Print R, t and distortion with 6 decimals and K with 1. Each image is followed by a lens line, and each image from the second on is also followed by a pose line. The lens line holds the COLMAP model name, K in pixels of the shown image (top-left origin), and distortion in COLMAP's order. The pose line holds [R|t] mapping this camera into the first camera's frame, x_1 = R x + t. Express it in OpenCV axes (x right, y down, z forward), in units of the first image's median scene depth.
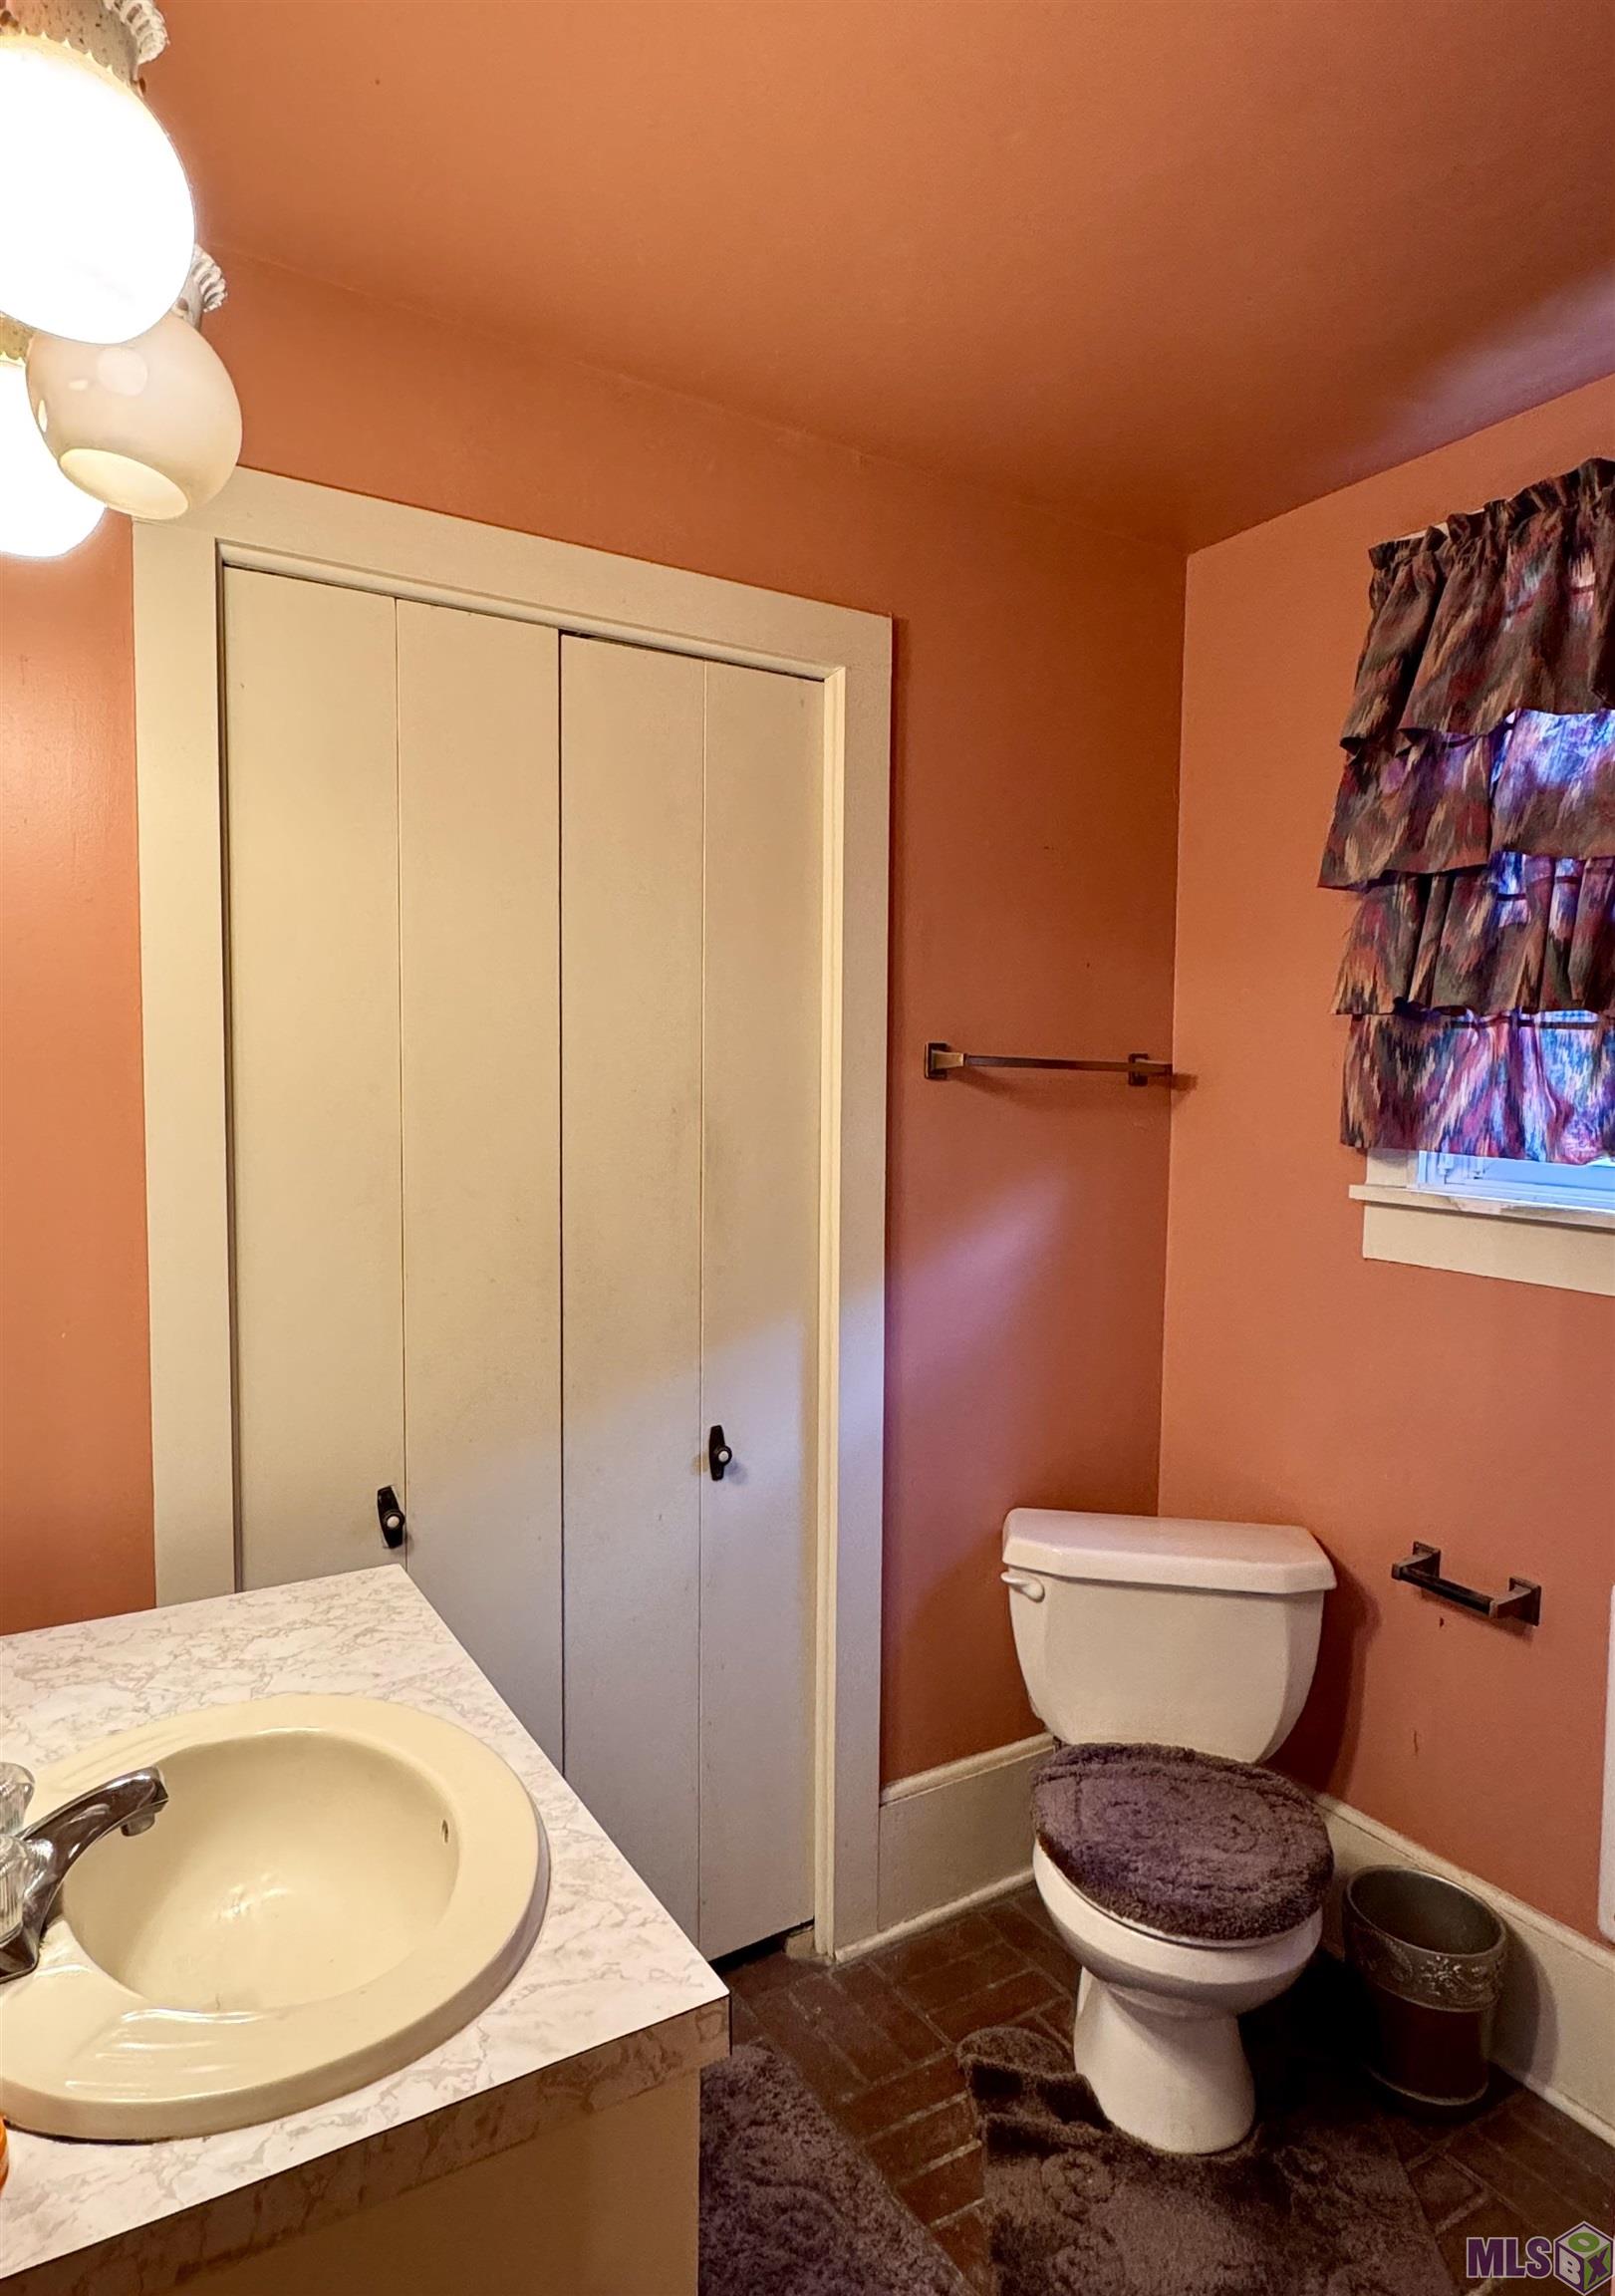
lens RADIAL K [[1293.4, 0, 807.5], [0, 1293.4, 1148.0], [0, 0, 1]] dist [0.000992, 0.000374]
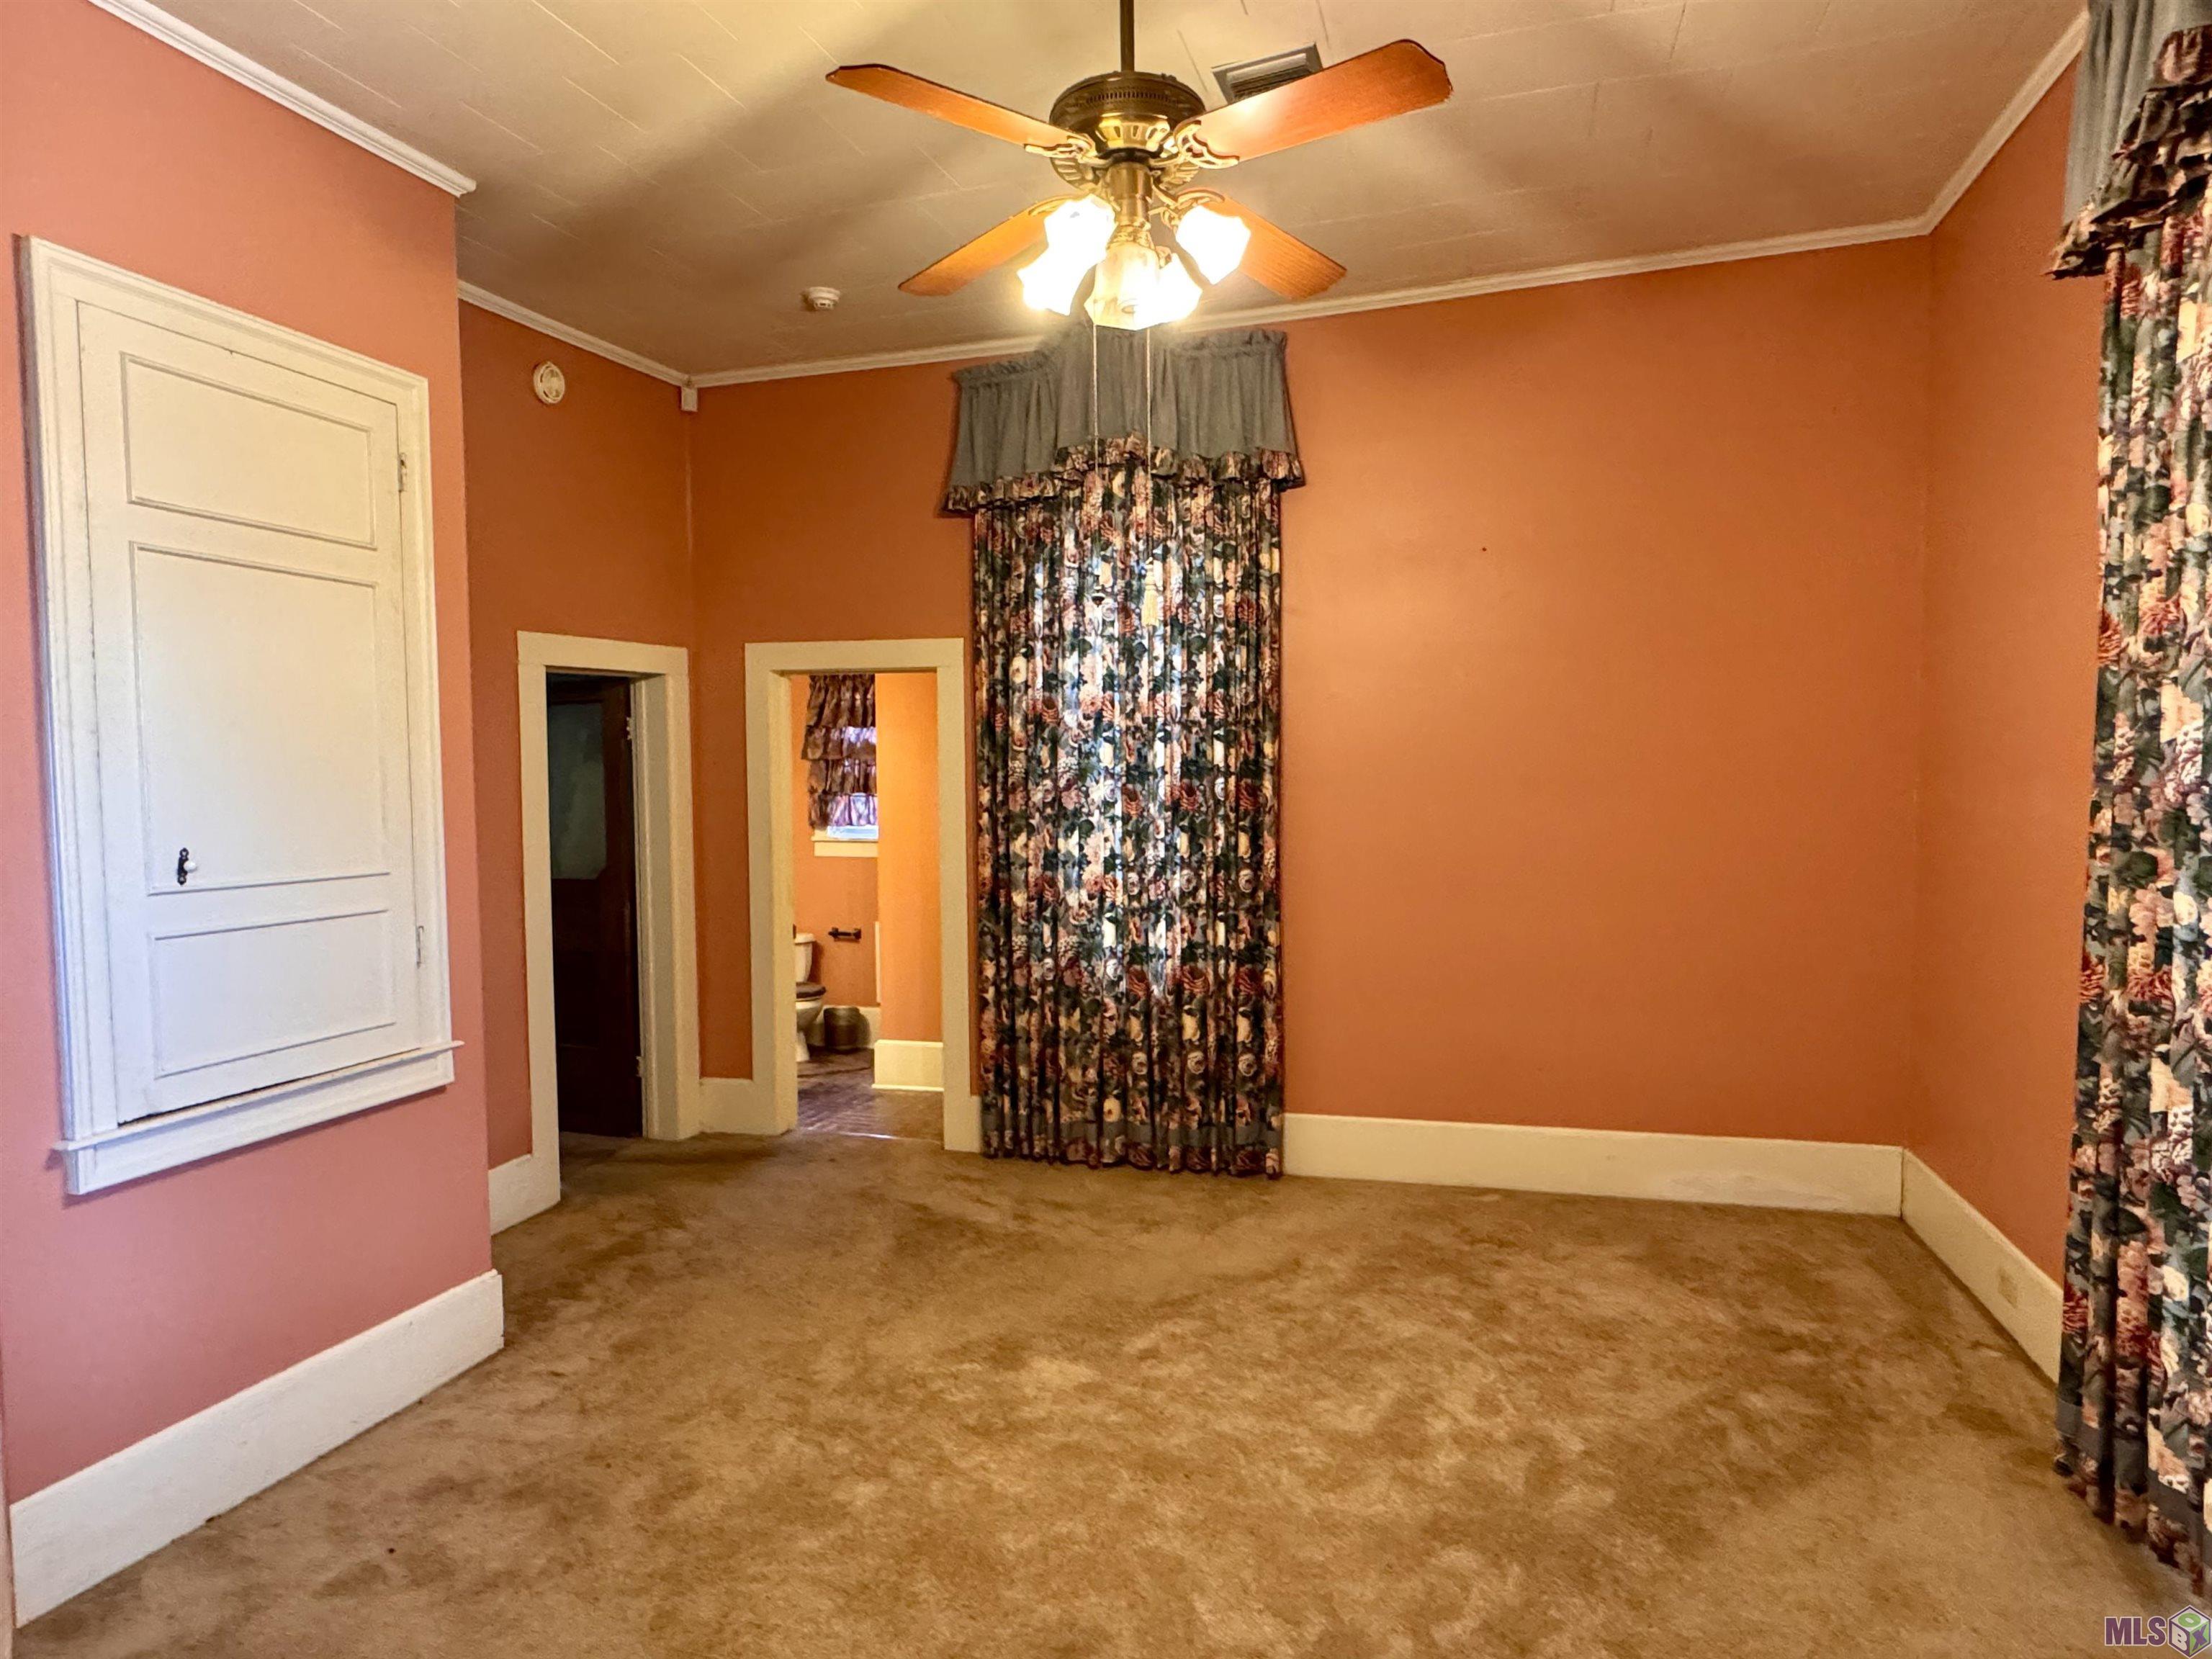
lens RADIAL K [[1265.9, 0, 1106.0], [0, 1265.9, 829.5], [0, 0, 1]] dist [-0.003391, -0.000805]
pose [[0.748193, -0.044142, 0.662011, -1.518941], [0.052809, 0.998581, 0.006901, 0.030838], [-0.661376, 0.029797, 0.749463, -2.569186]]
